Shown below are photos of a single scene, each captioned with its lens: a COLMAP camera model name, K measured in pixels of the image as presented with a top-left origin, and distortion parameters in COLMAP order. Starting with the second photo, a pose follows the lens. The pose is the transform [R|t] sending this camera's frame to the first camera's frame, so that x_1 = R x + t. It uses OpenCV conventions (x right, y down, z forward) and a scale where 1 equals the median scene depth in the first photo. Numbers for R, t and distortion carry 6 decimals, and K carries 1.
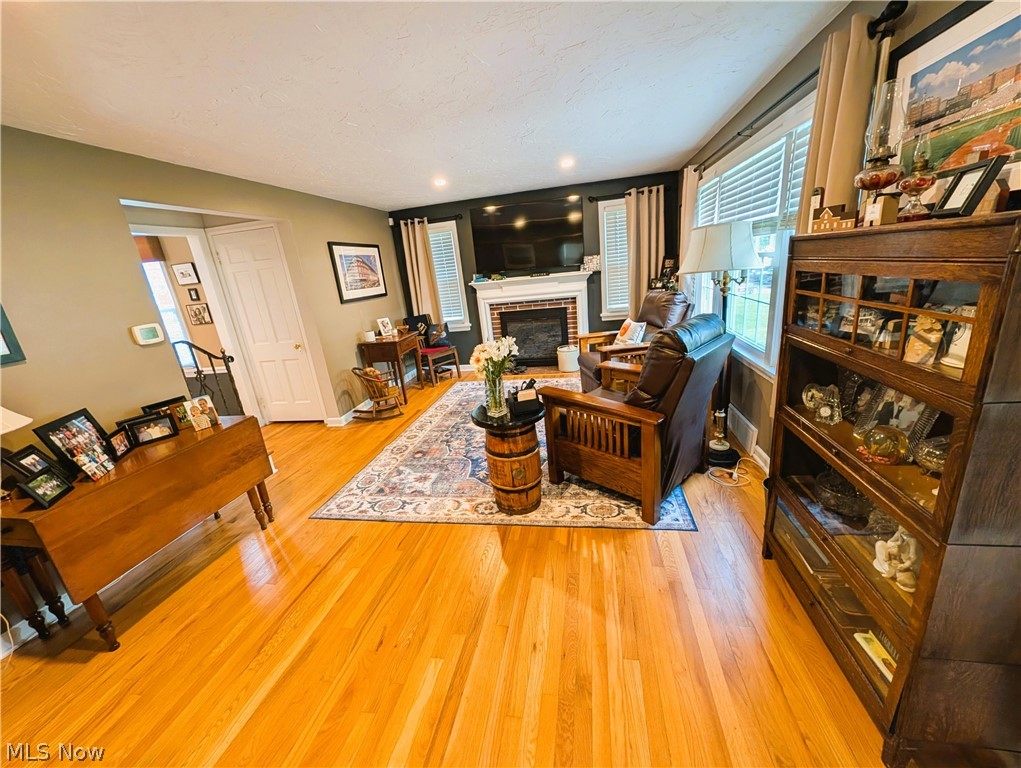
lens RADIAL K [[392.8, 0, 510.5], [0, 392.8, 384.0], [0, 0, 1]] dist [0.001870, 0.000079]
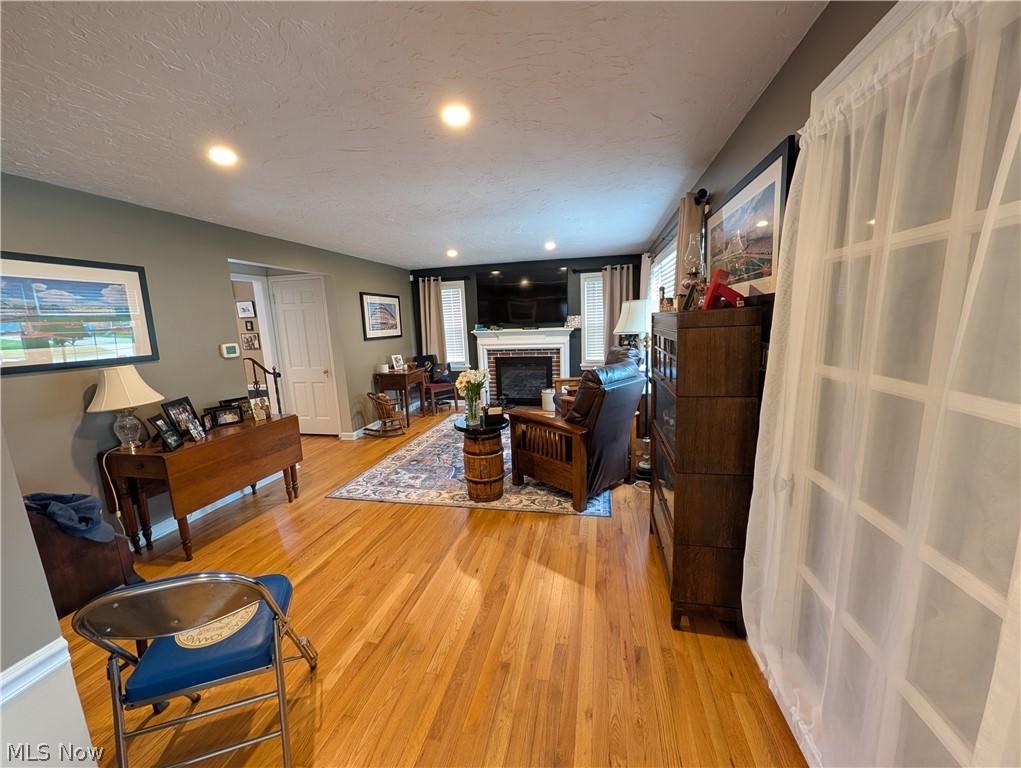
lens RADIAL K [[392.8, 0, 510.5], [0, 392.8, 384.0], [0, 0, 1]] dist [0.001870, 0.000079]
pose [[0.997541, 0.066754, -0.021359, 0.072098], [-0.068938, 0.989478, -0.127200, 0.064786], [0.012644, 0.128360, 0.991647, -0.231948]]
